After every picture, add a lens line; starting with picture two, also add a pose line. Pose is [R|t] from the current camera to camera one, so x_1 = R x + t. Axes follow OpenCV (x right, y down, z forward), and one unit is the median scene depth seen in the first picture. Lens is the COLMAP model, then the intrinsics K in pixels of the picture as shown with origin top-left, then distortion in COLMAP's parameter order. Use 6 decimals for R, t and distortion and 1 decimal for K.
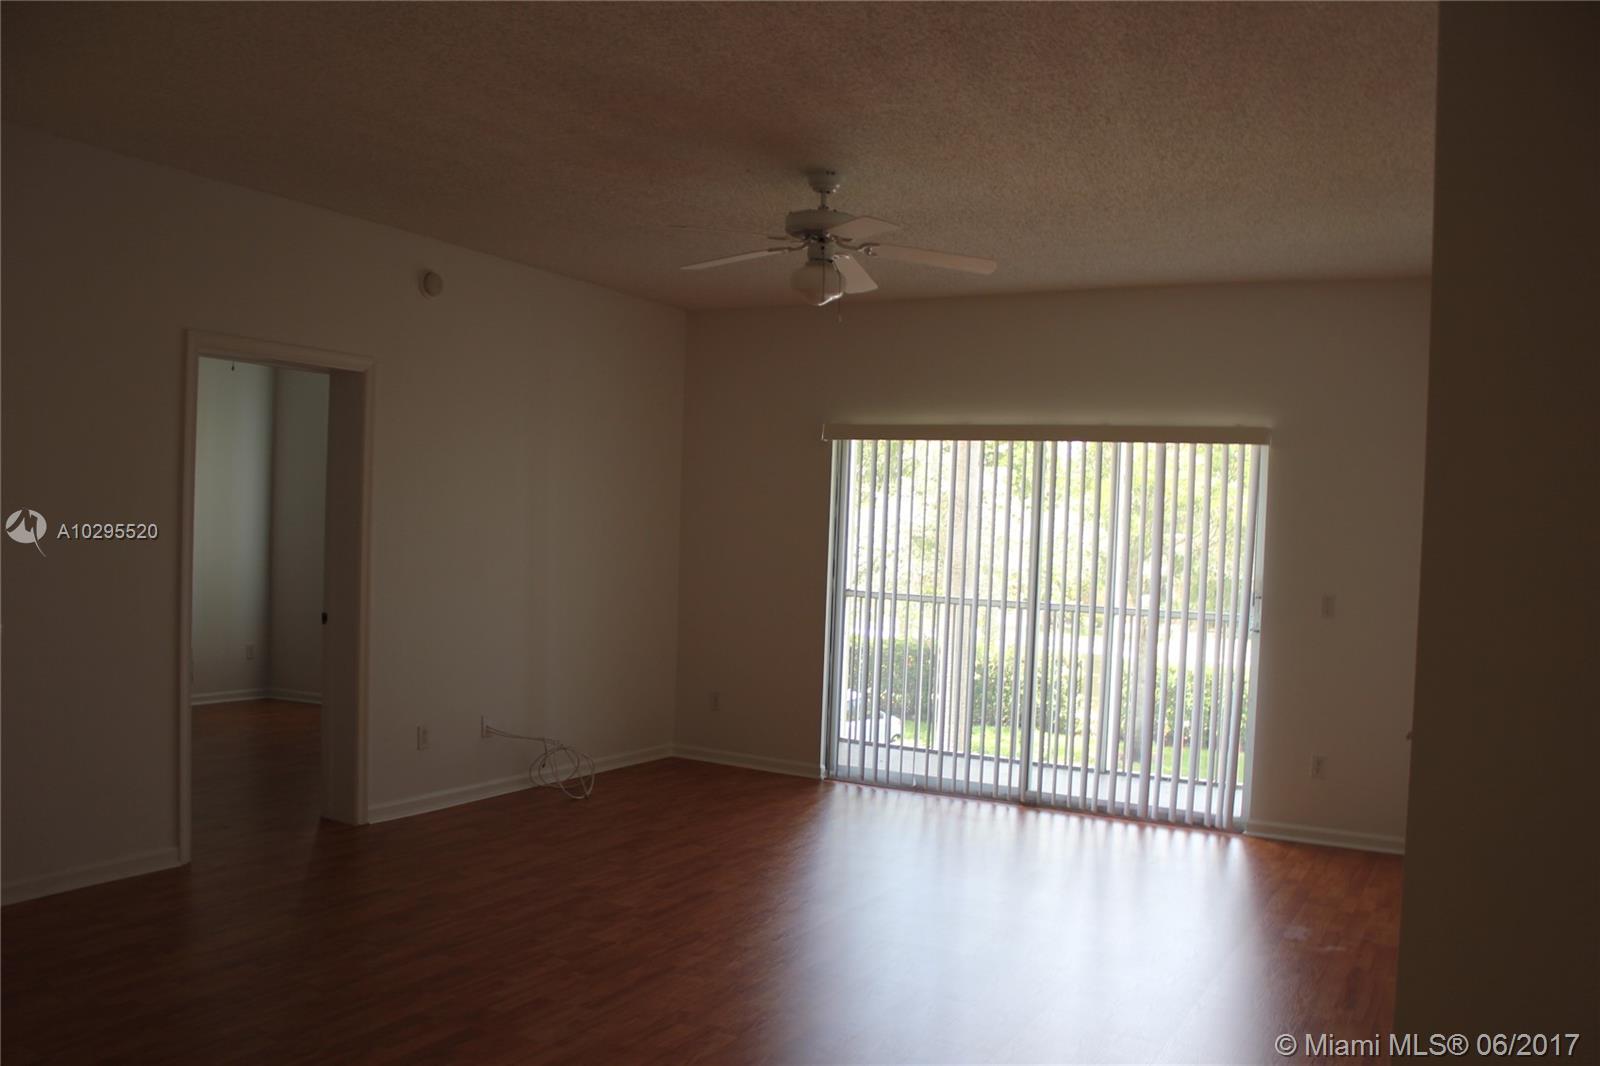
lens RADIAL K [[1340.3, 0, 790.2], [0, 1340.3, 539.2], [0, 0, 1]] dist [-0.162233, 0.138111]
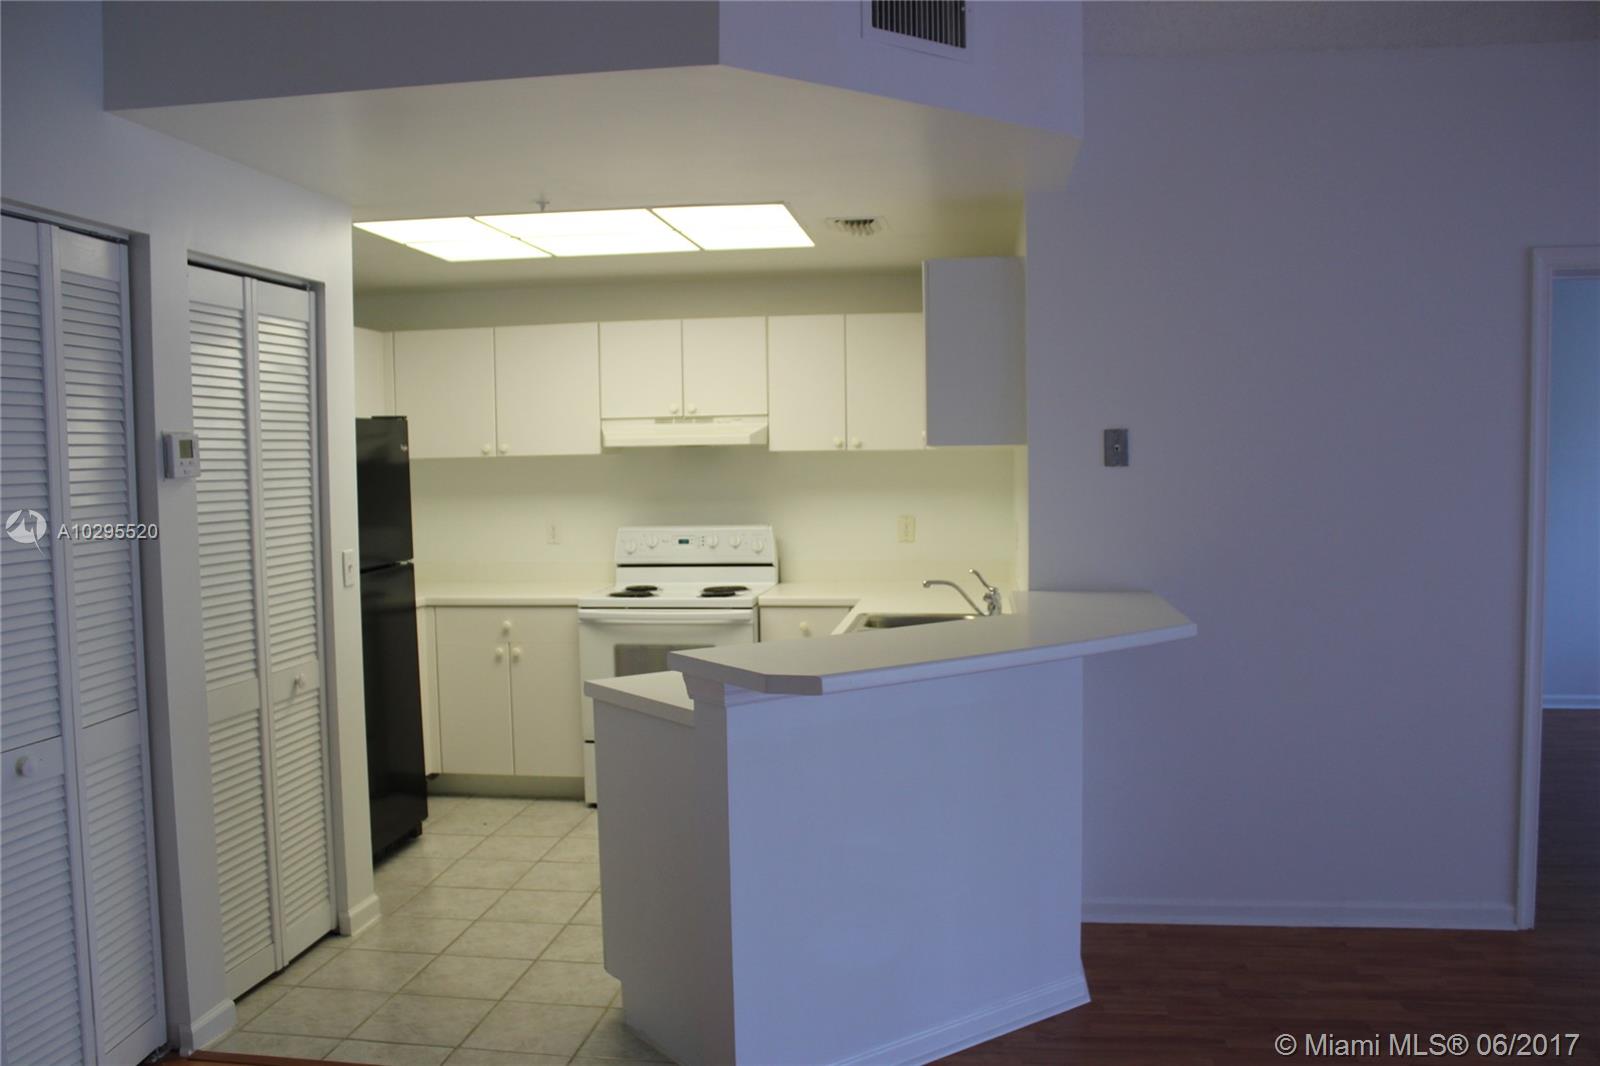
lens RADIAL K [[1314.6, 0, 785.1], [0, 1314.6, 570.3], [0, 0, 1]] dist [-0.164971, 0.129937]
pose [[0.360589, 0.045279, -0.931625, 0.056901], [0.013468, 0.998464, 0.053740, -0.012143], [0.932627, -0.031926, 0.359426, 0.231164]]
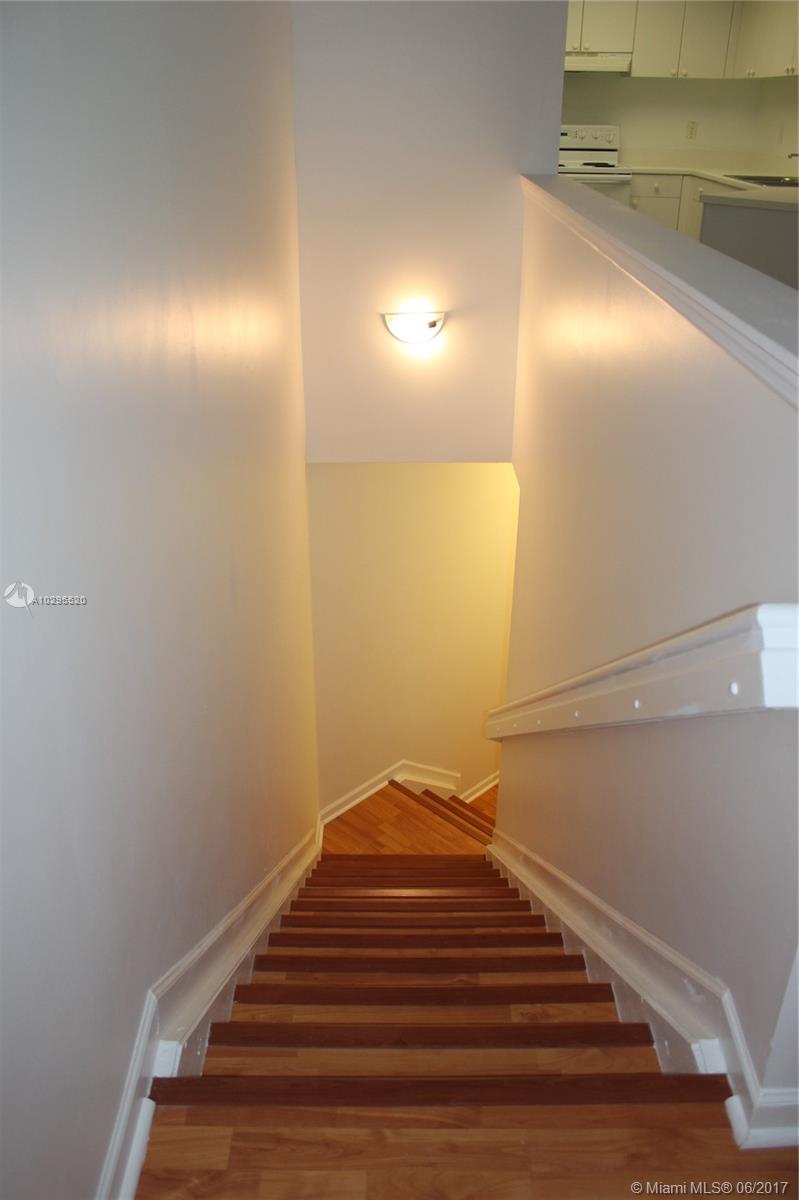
lens RADIAL K [[985.9, 0, 377.2], [0, 985.9, 599.4], [0, 0, 1]] dist [-0.164971, 0.129937]
pose [[0.484917, 0.381362, -0.787031, 0.135003], [0.004723, 0.898762, 0.438412, 0.015209], [0.874547, -0.216311, 0.434024, -0.259838]]
